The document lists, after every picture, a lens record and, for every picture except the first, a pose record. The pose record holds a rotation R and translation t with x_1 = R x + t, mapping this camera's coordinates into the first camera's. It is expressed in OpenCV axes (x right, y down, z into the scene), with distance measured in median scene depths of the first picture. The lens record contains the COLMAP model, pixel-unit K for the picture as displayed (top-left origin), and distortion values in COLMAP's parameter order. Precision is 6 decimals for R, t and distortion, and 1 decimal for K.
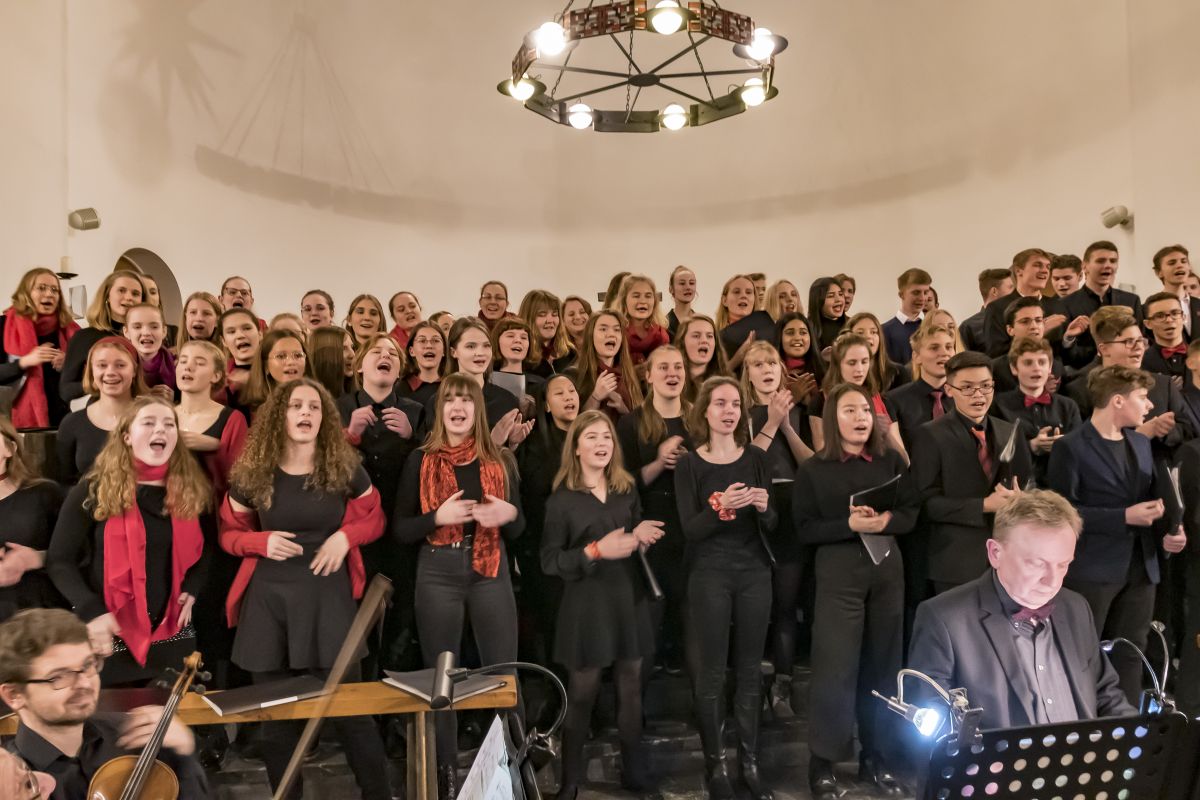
lens RADIAL K [[860.9, 0, 594.0], [0, 860.9, 406.1], [0, 0, 1]] dist [0.004549, -0.010849]
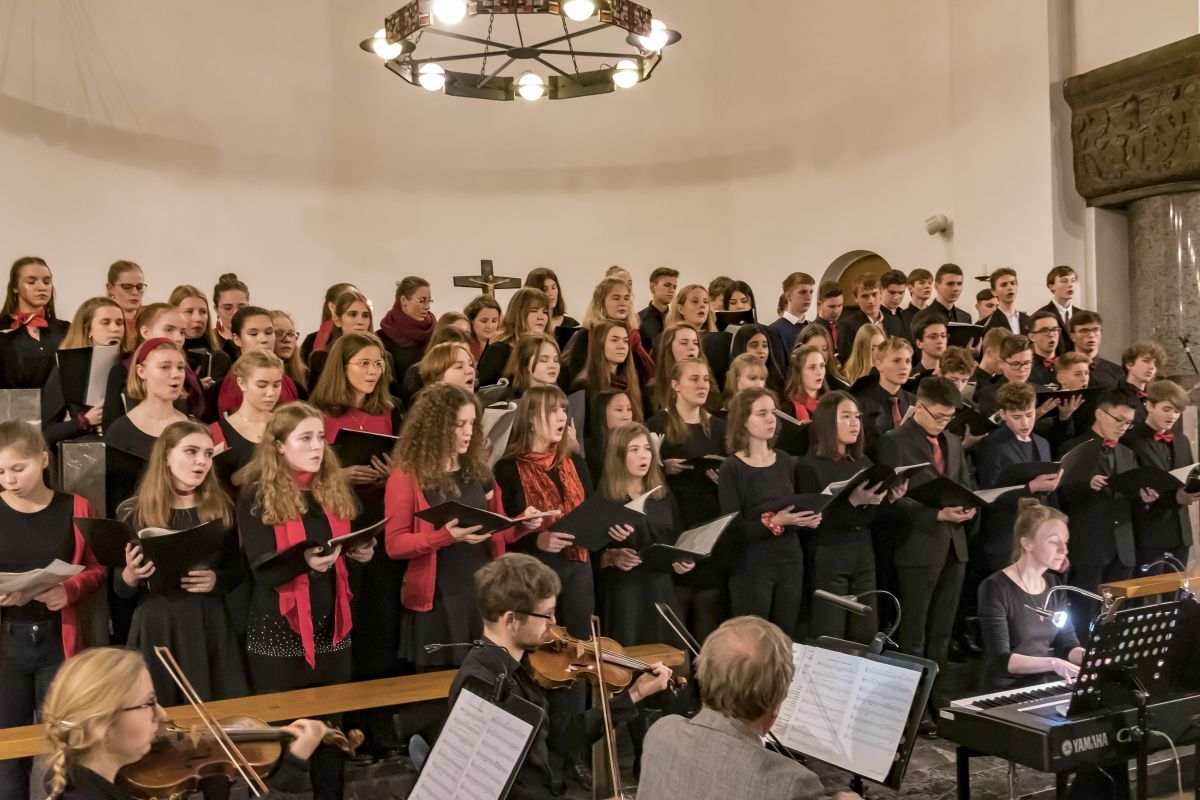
lens RADIAL K [[1107.3, 0, 596.5], [0, 1107.3, 408.5], [0, 0, 1]] dist [-0.002949, 0.000000]
pose [[0.940939, -0.002100, 0.338569, -0.280117], [-0.004206, 0.999831, 0.017890, -0.016341], [-0.338550, -0.018257, 0.940771, -0.162937]]
